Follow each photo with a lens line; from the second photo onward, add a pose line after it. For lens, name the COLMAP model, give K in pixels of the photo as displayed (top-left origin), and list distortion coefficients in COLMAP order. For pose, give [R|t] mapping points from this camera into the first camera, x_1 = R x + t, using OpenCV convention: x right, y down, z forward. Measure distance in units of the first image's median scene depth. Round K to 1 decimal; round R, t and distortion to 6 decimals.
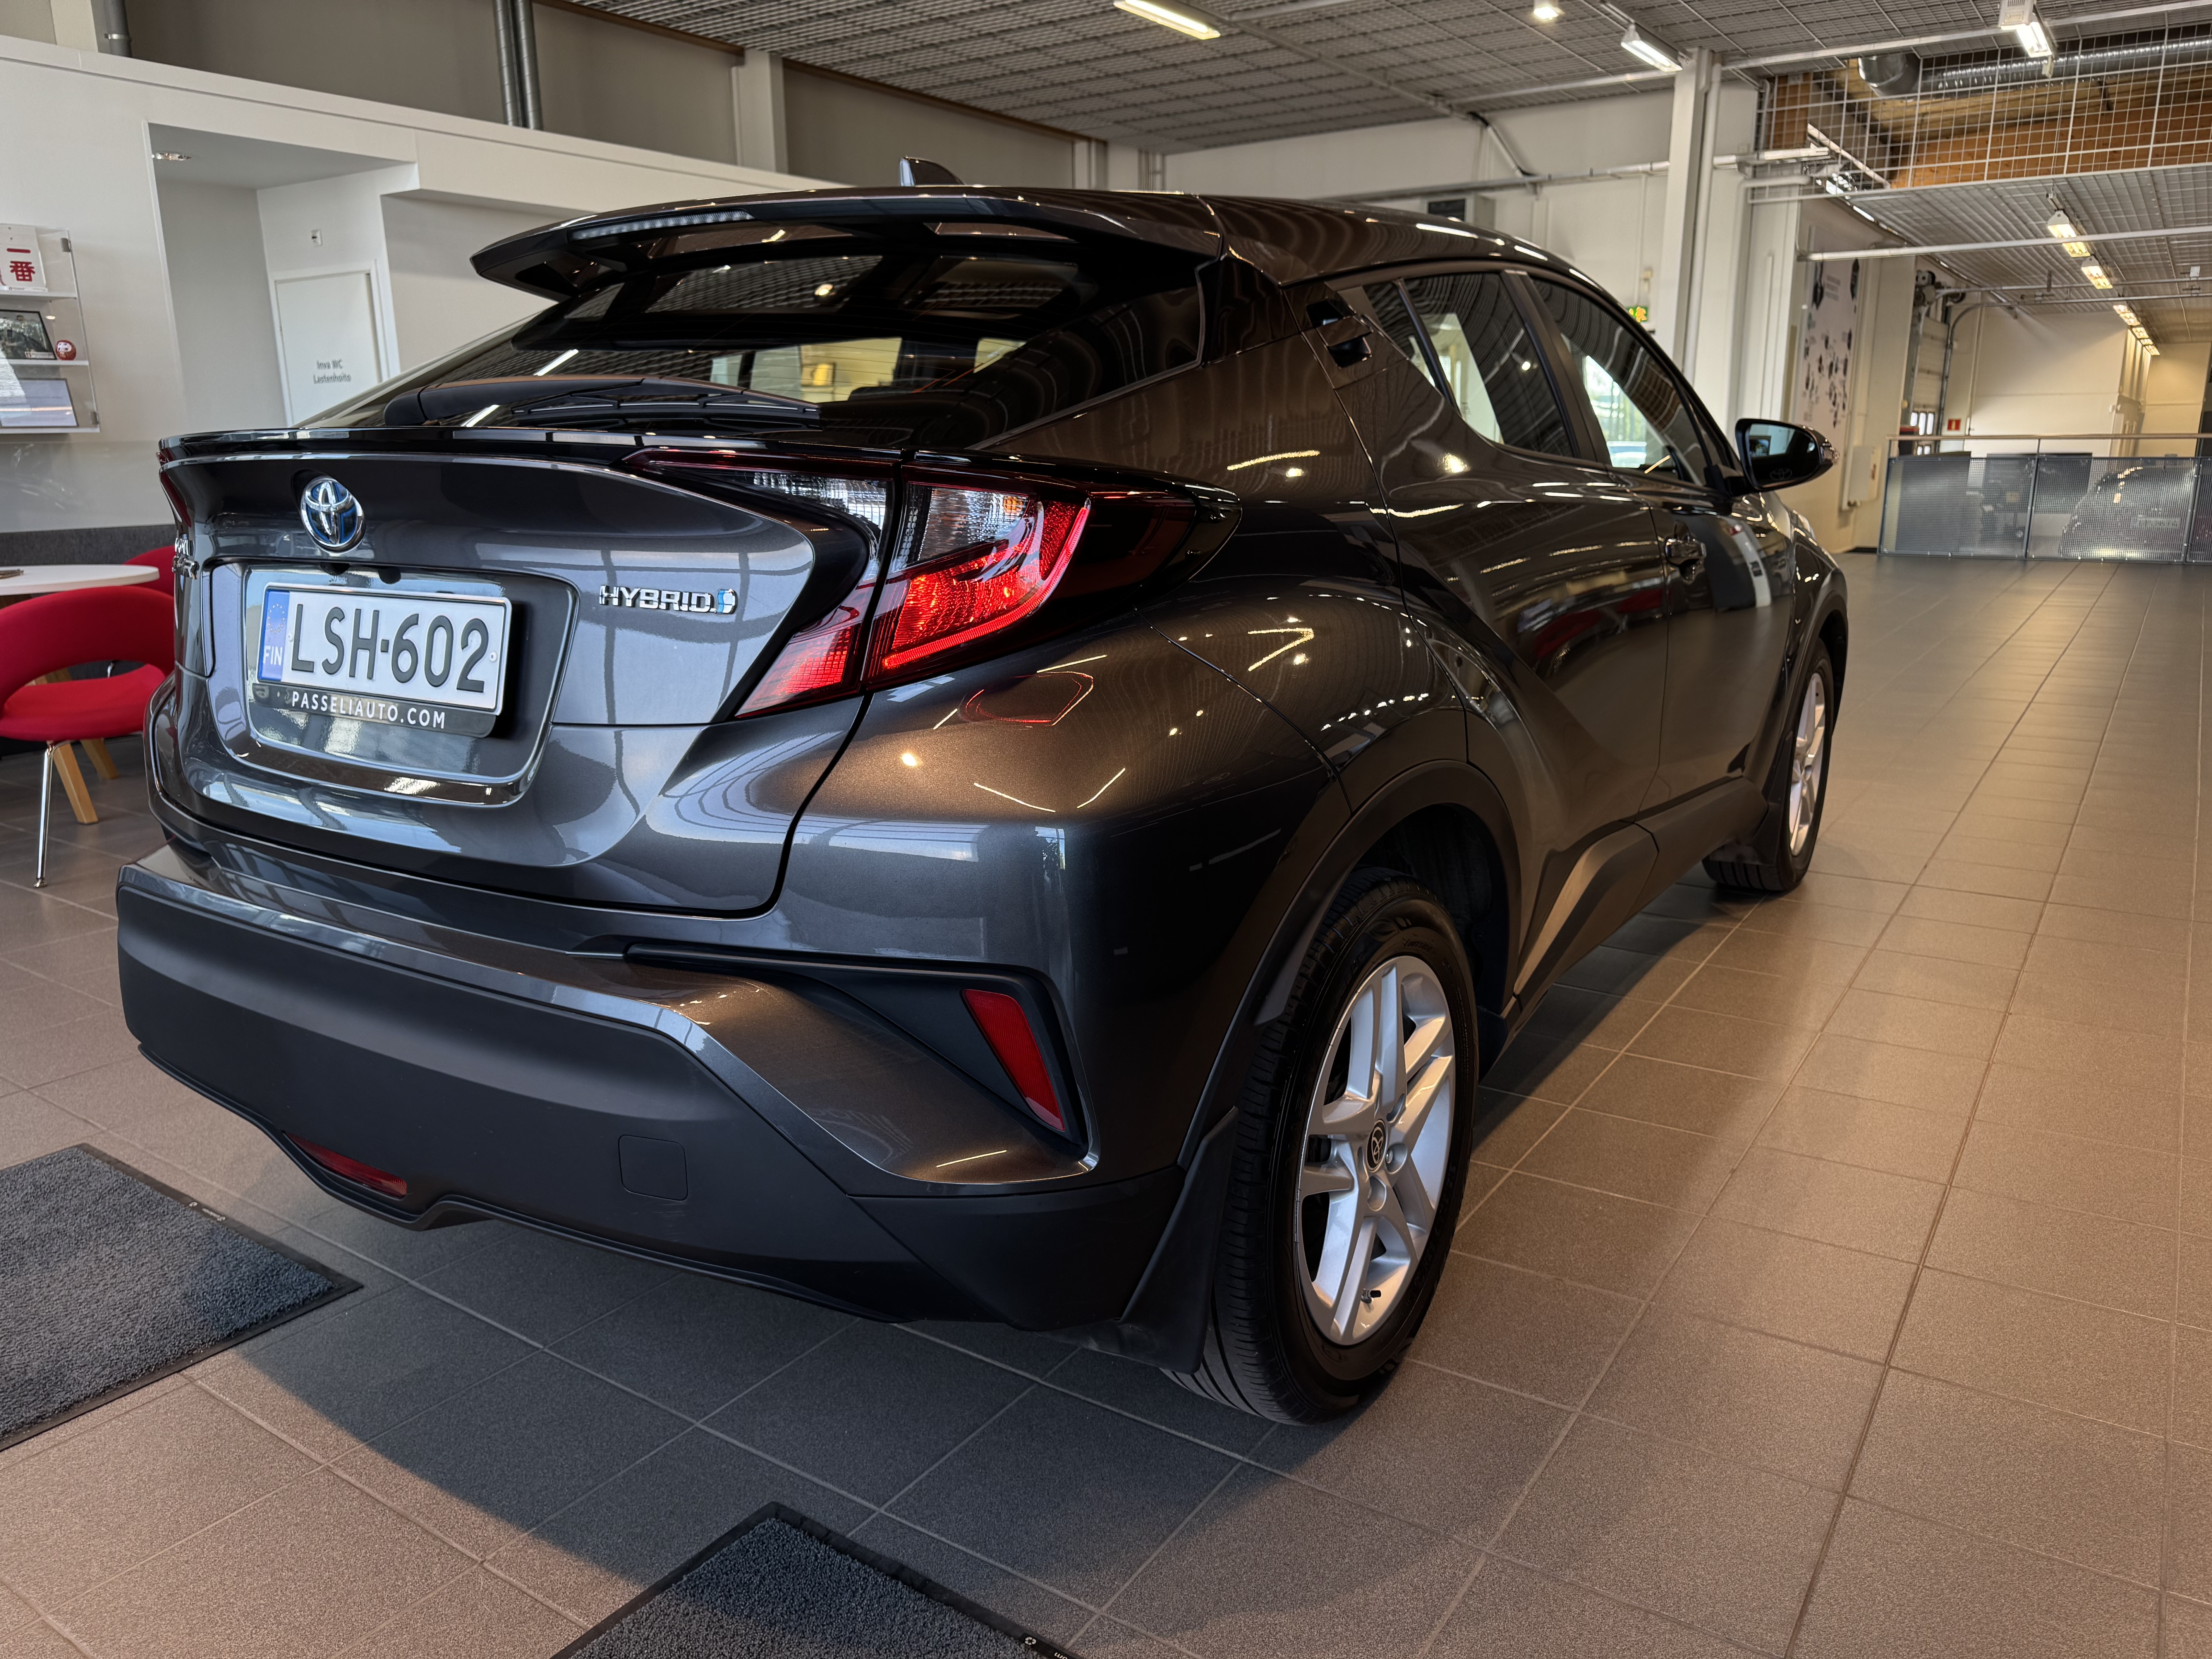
lens RADIAL K [[1587.0, 0, 1114.9], [0, 1587.0, 830.8], [0, 0, 1]] dist [0.004999, 0.002244]
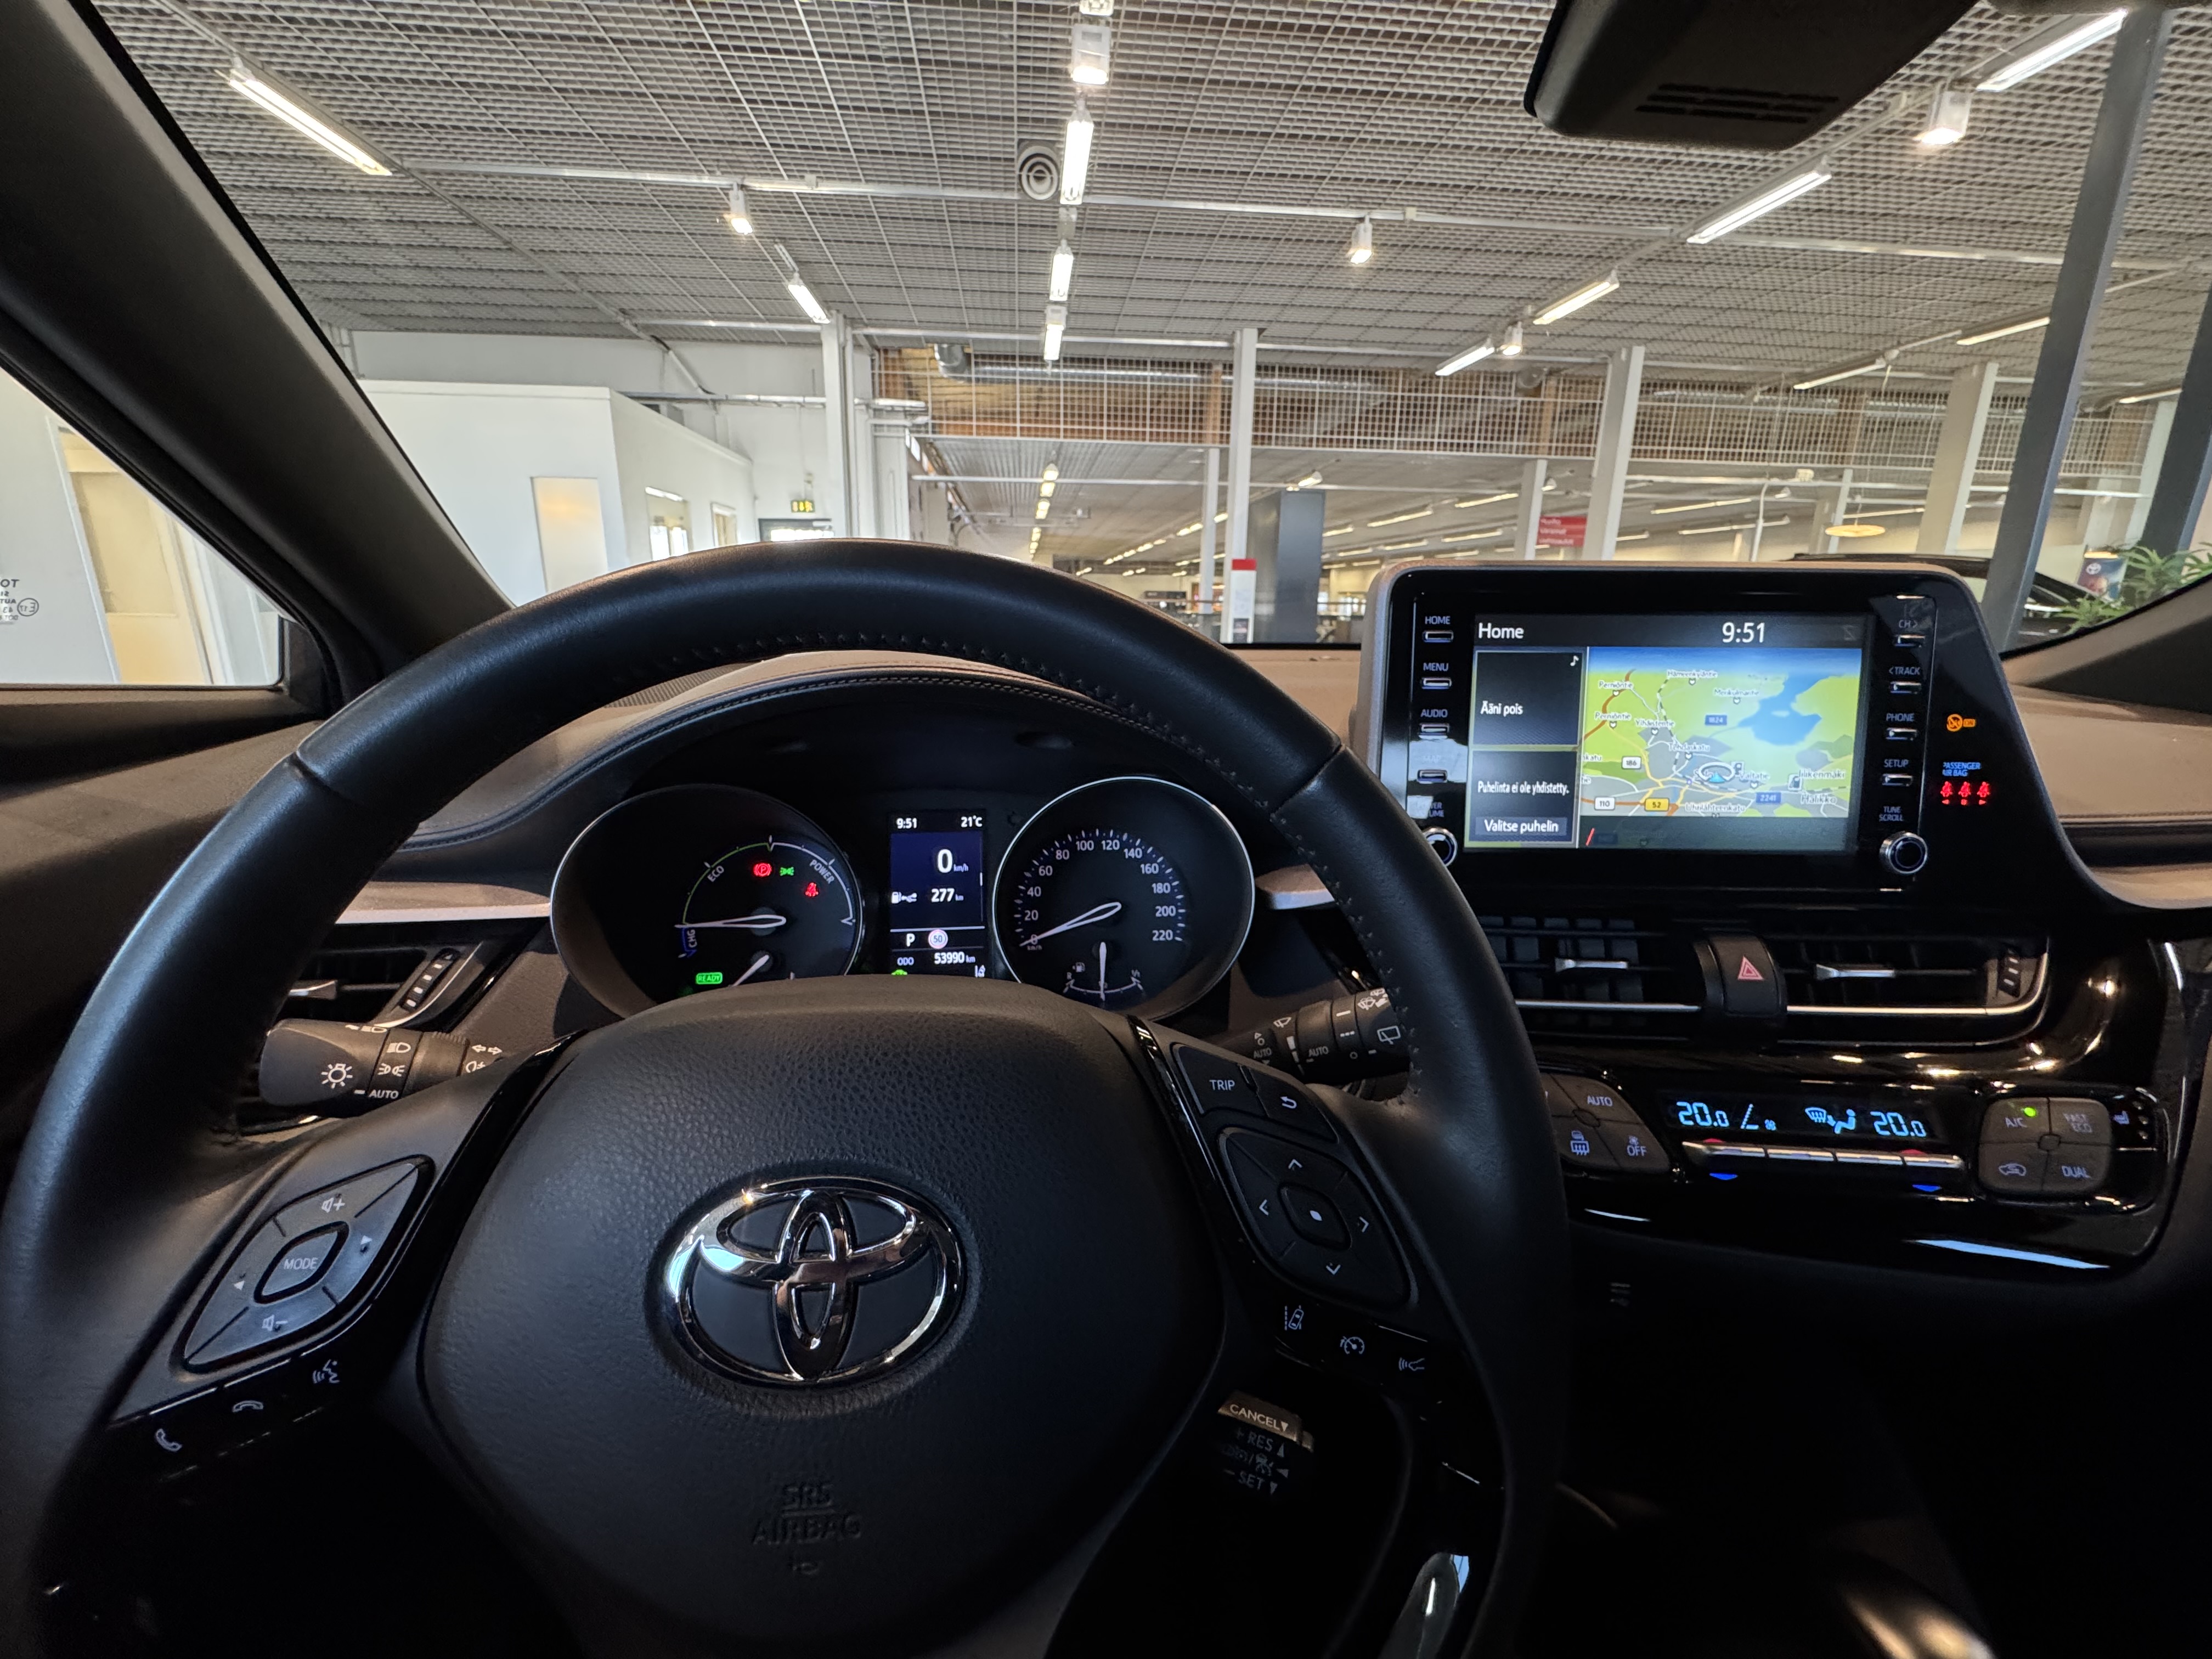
lens RADIAL K [[894.2, 0, 1102.6], [0, 894.2, 814.5], [0, 0, 1]] dist [-0.001656, -0.000262]
pose [[0.777177, -0.131027, 0.615489, 0.070223], [0.133756, 0.990129, 0.041888, -0.297447], [-0.614902, 0.049771, 0.787031, 1.272118]]
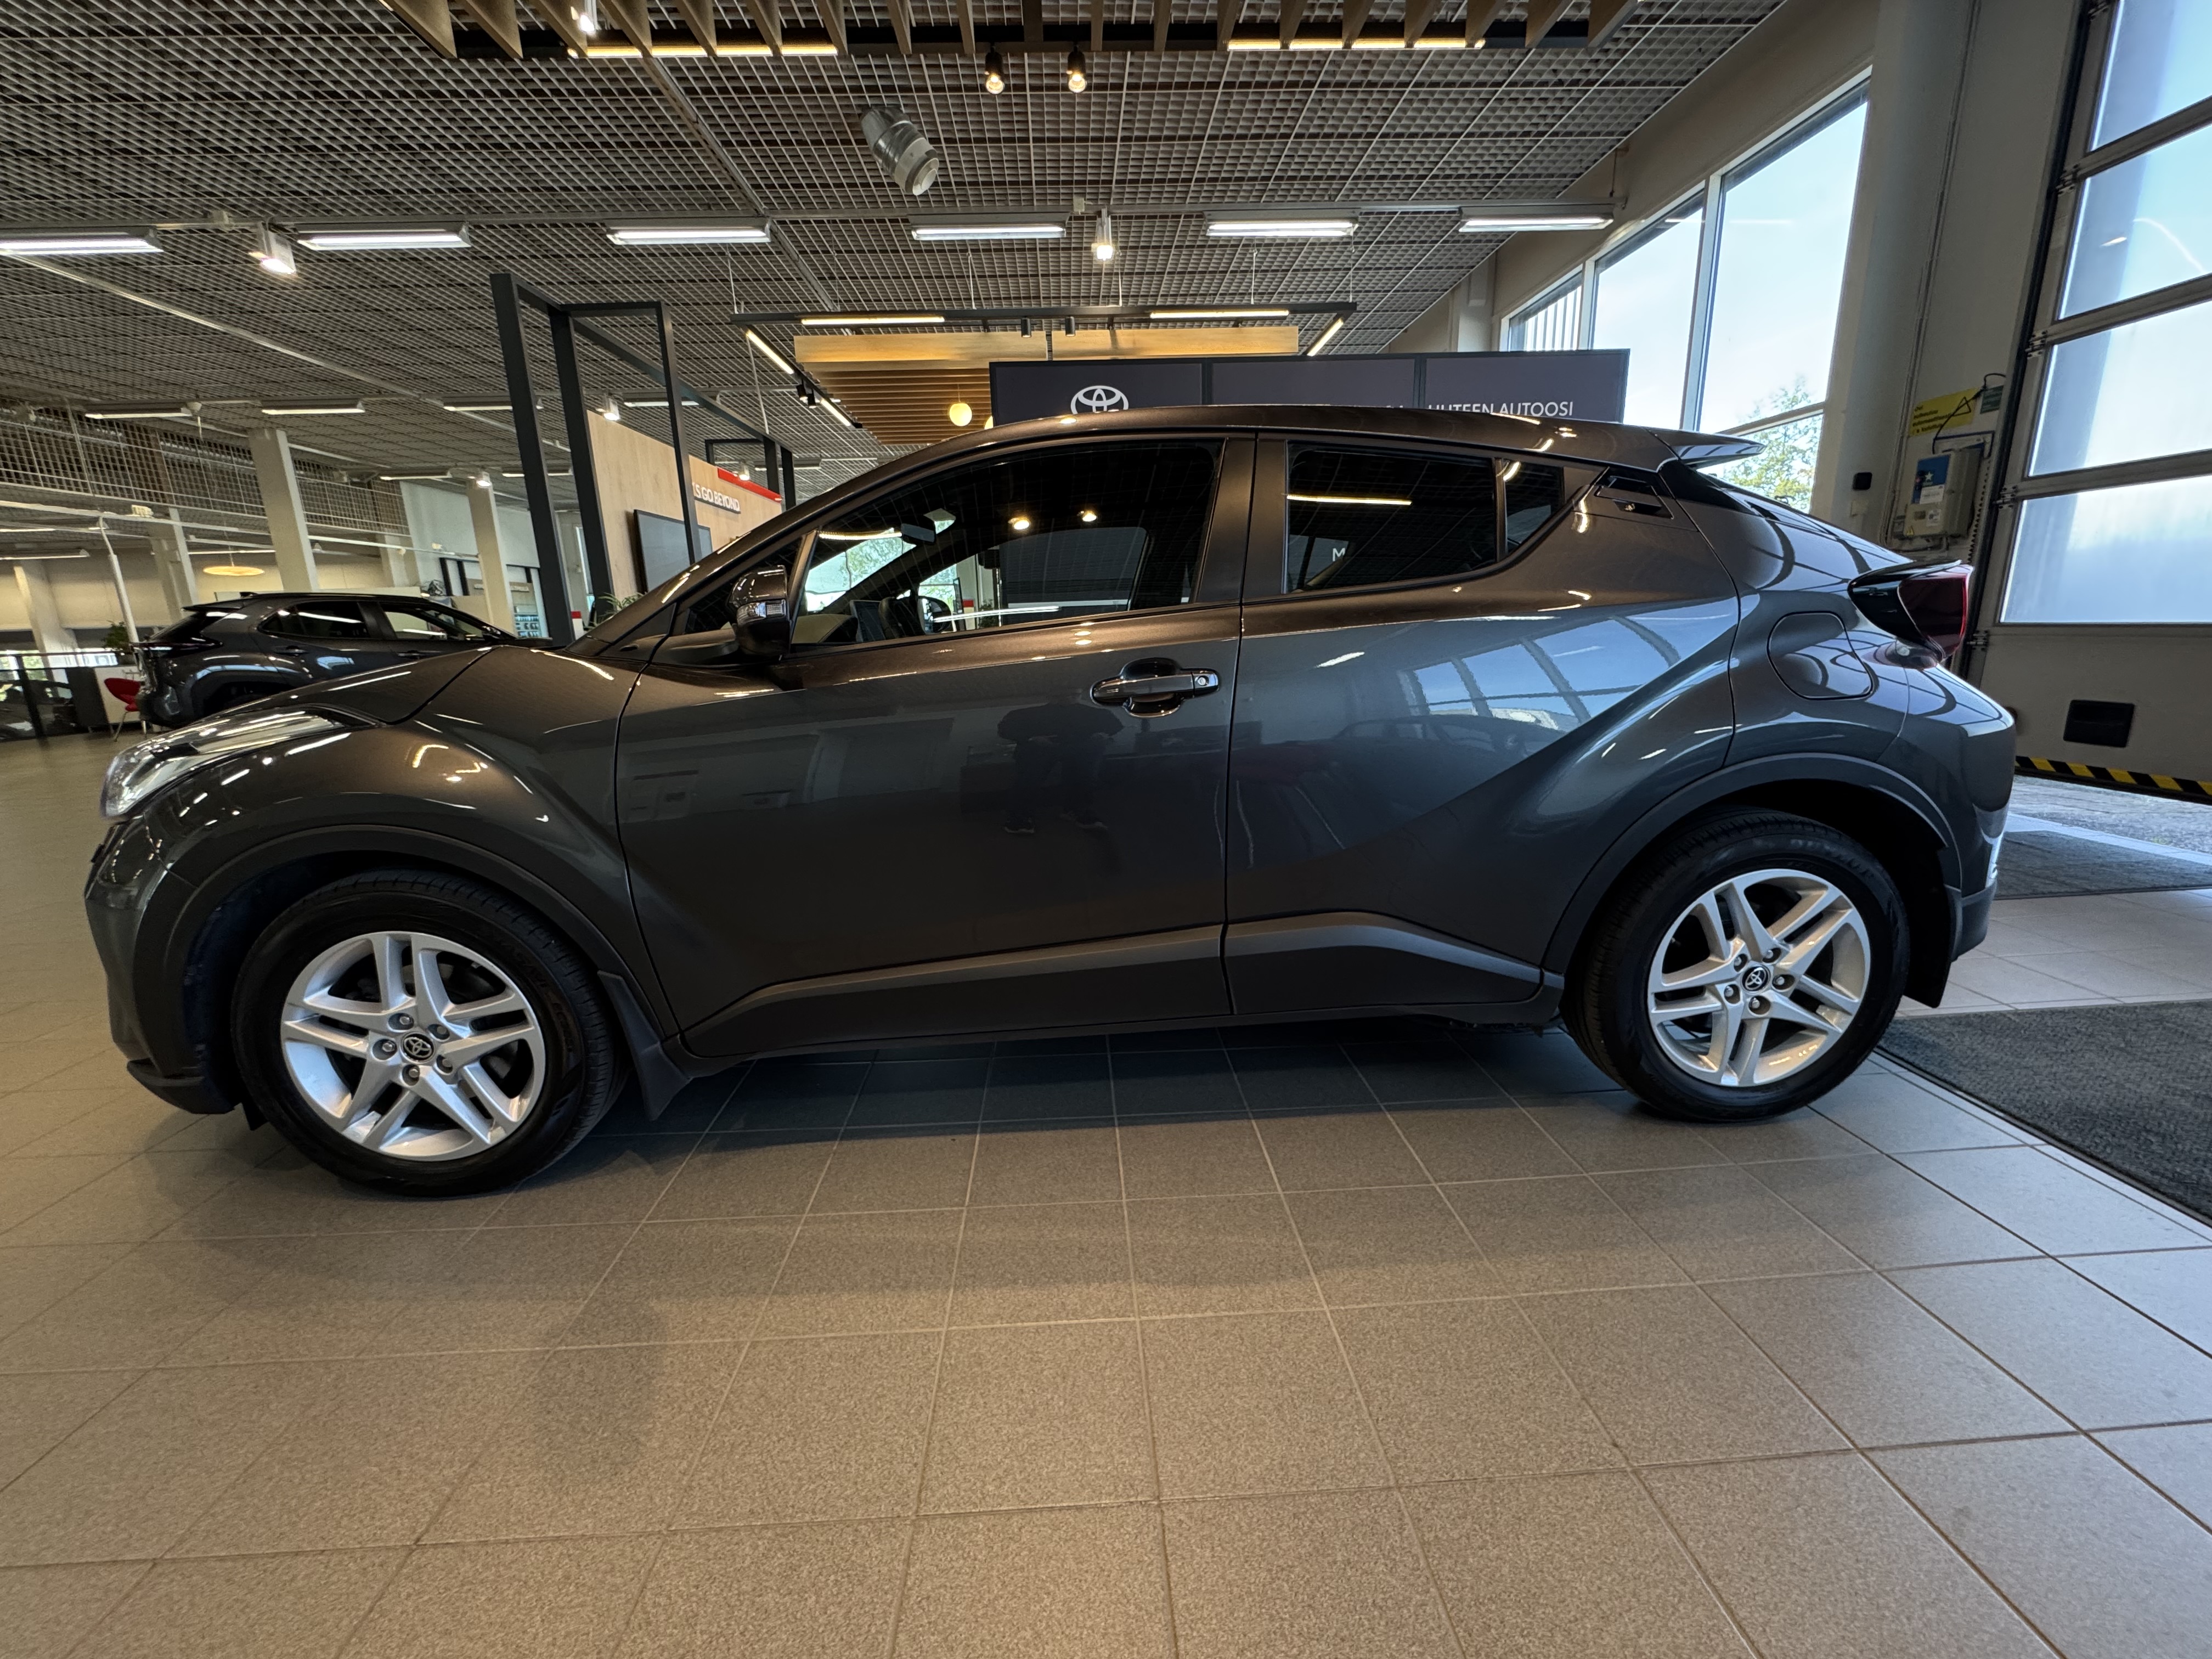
lens RADIAL K [[879.2, 0, 1106.0], [0, 879.2, 829.5], [0, 0, 1]] dist [-0.001488, -0.000027]
pose [[-0.590090, -0.161737, 0.790971, -0.598033], [0.226832, 0.907049, 0.354697, -0.369369], [-0.774816, 0.388721, -0.498554, 1.635730]]
